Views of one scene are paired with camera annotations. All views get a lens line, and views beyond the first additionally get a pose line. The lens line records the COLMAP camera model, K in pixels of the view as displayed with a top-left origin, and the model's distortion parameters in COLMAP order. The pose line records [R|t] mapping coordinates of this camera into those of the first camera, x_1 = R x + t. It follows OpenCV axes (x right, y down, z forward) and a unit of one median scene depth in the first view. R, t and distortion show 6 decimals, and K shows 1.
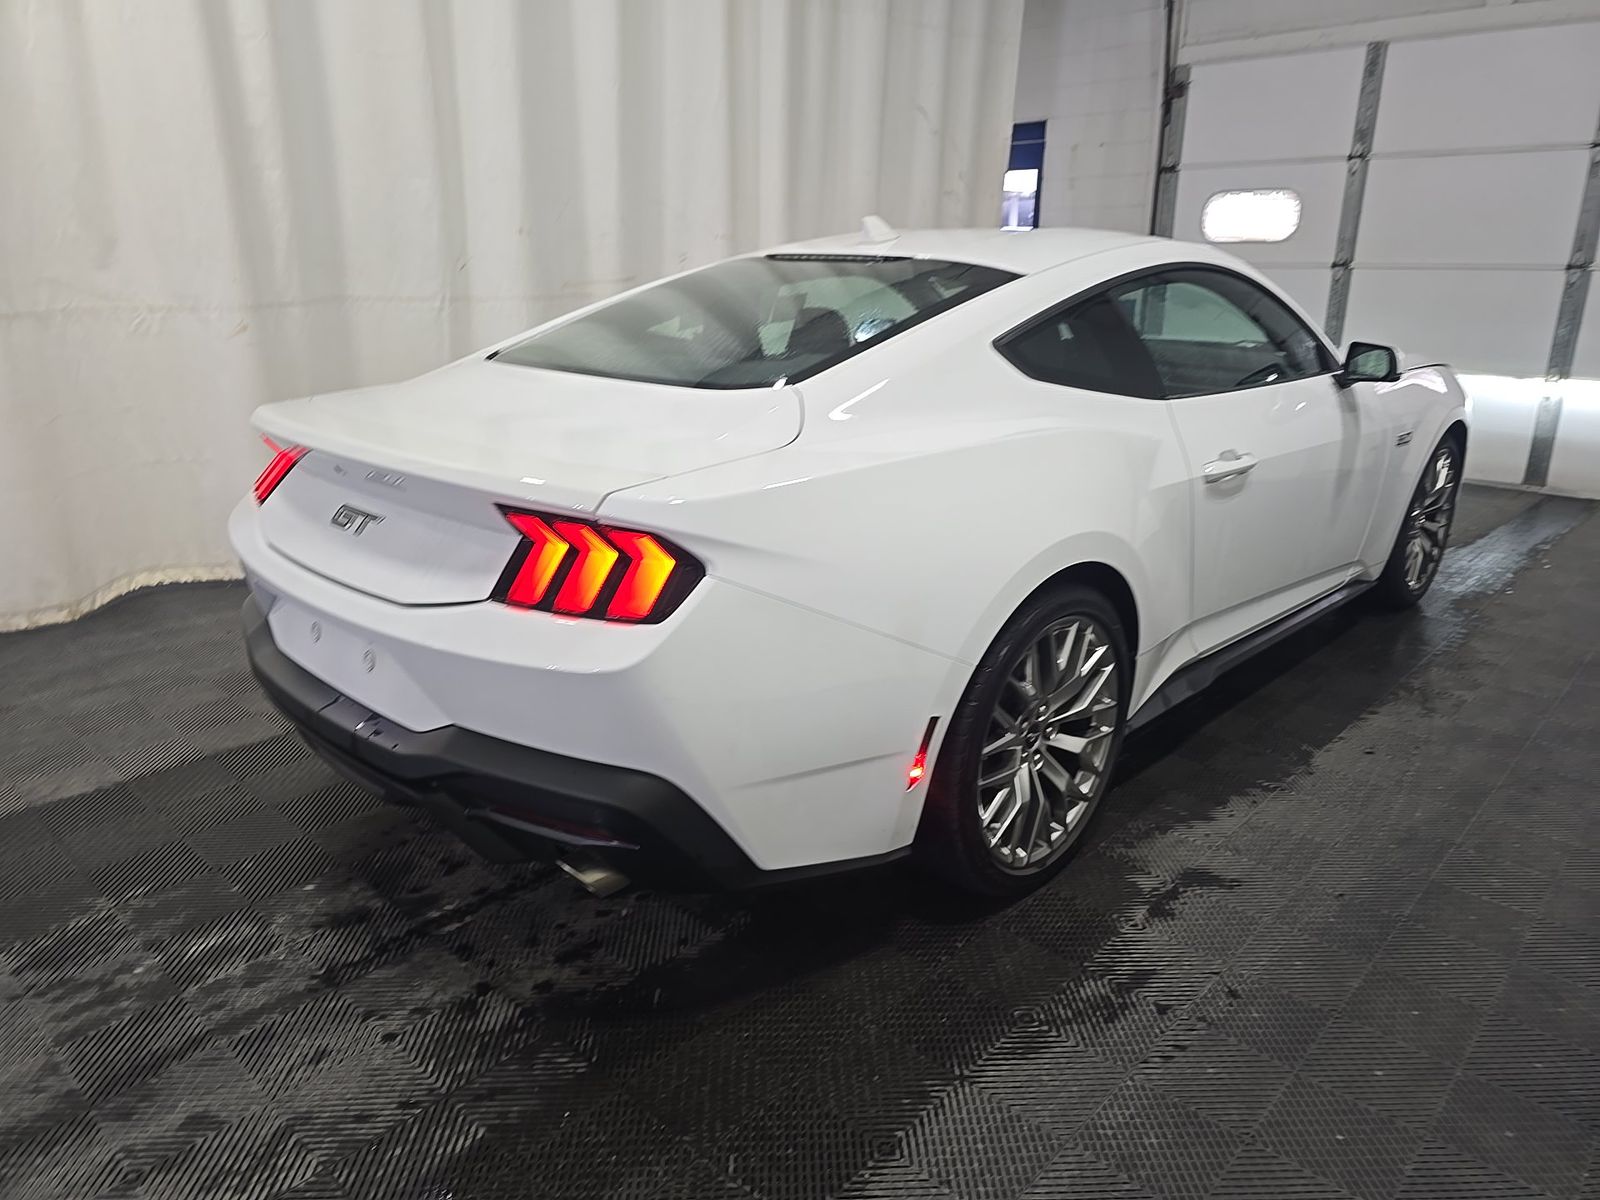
lens RADIAL K [[1099.8, 0, 806.6], [0, 1099.8, 598.8], [0, 0, 1]] dist [0.087410, -0.067357]
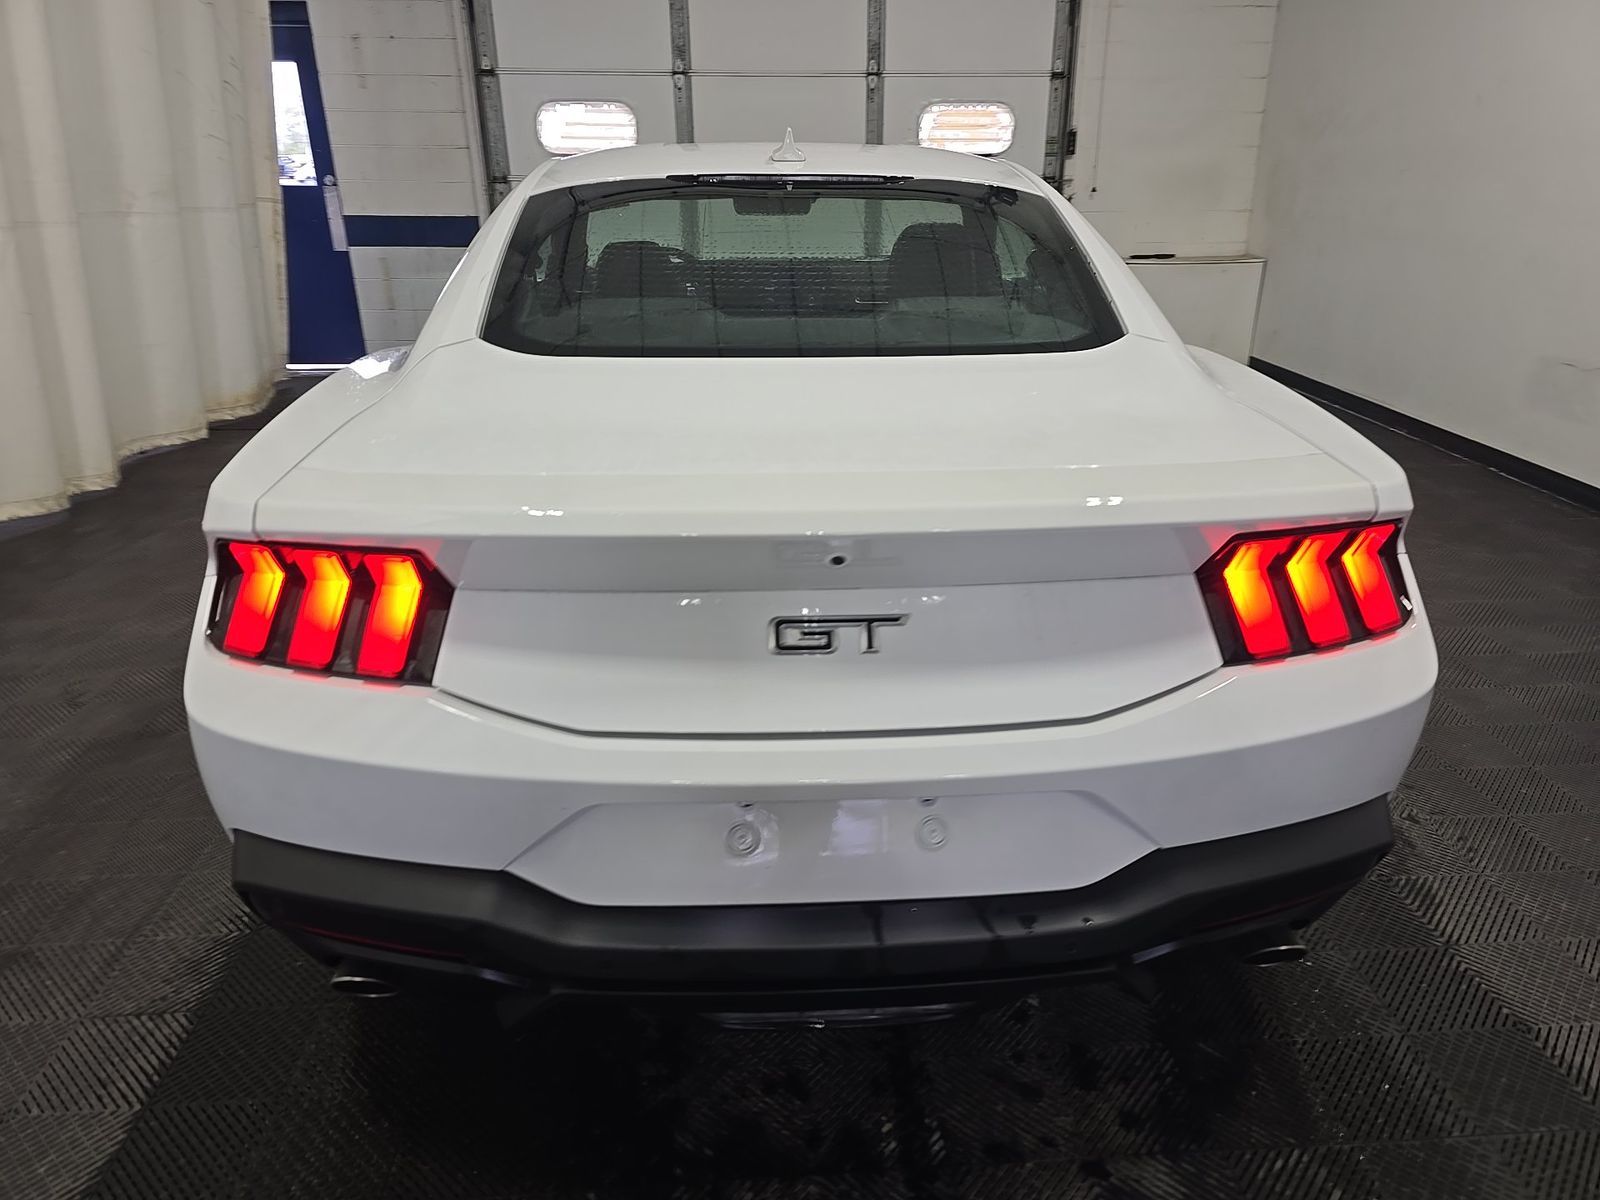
lens RADIAL K [[1087.0, 0, 809.4], [0, 1087.0, 607.9], [0, 0, 1]] dist [0.039035, -0.001649]
pose [[0.671769, -0.286316, 0.683191, -0.534104], [0.227395, 0.957459, 0.177664, -0.126903], [-0.704995, 0.036005, 0.708298, 0.383306]]
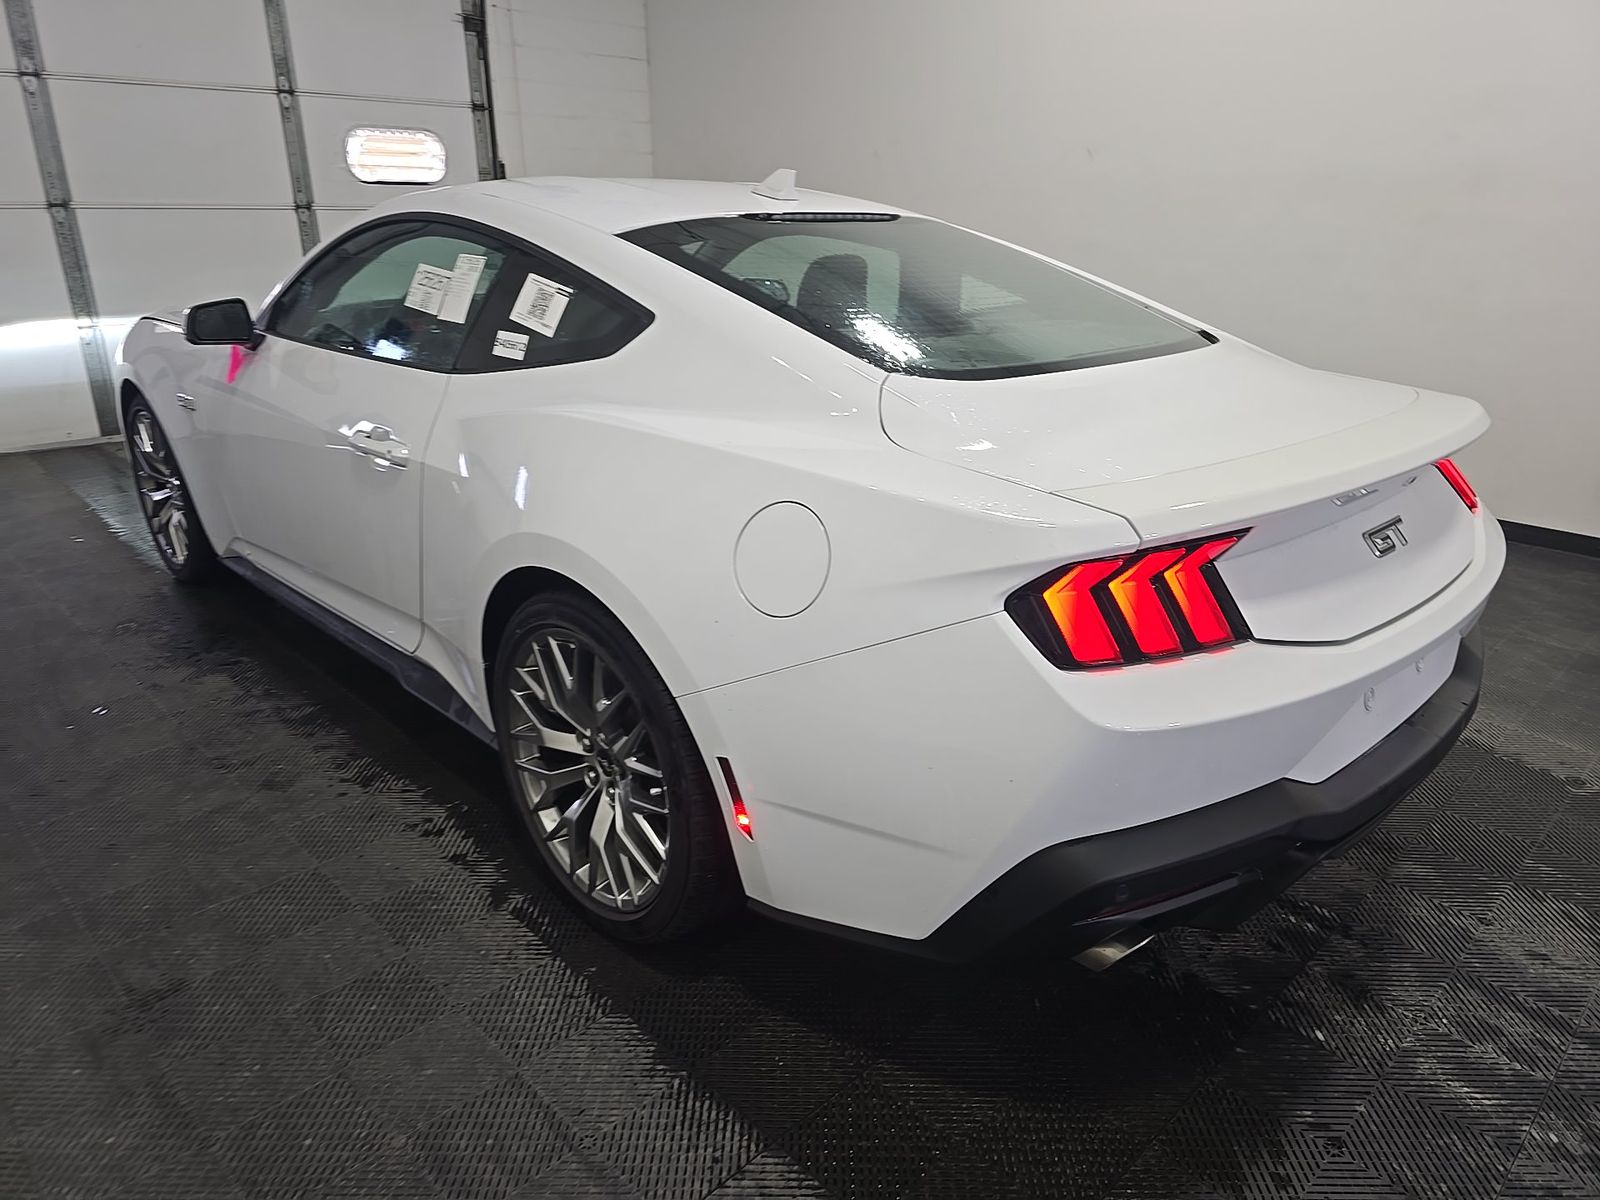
lens RADIAL K [[1099.8, 0, 806.6], [0, 1099.8, 598.8], [0, 0, 1]] dist [0.087410, -0.067357]
pose [[0.008514, -0.351527, 0.936139, -0.817396], [0.292417, 0.896126, 0.333842, -0.297421], [-0.956253, 0.270901, 0.110422, 0.883231]]
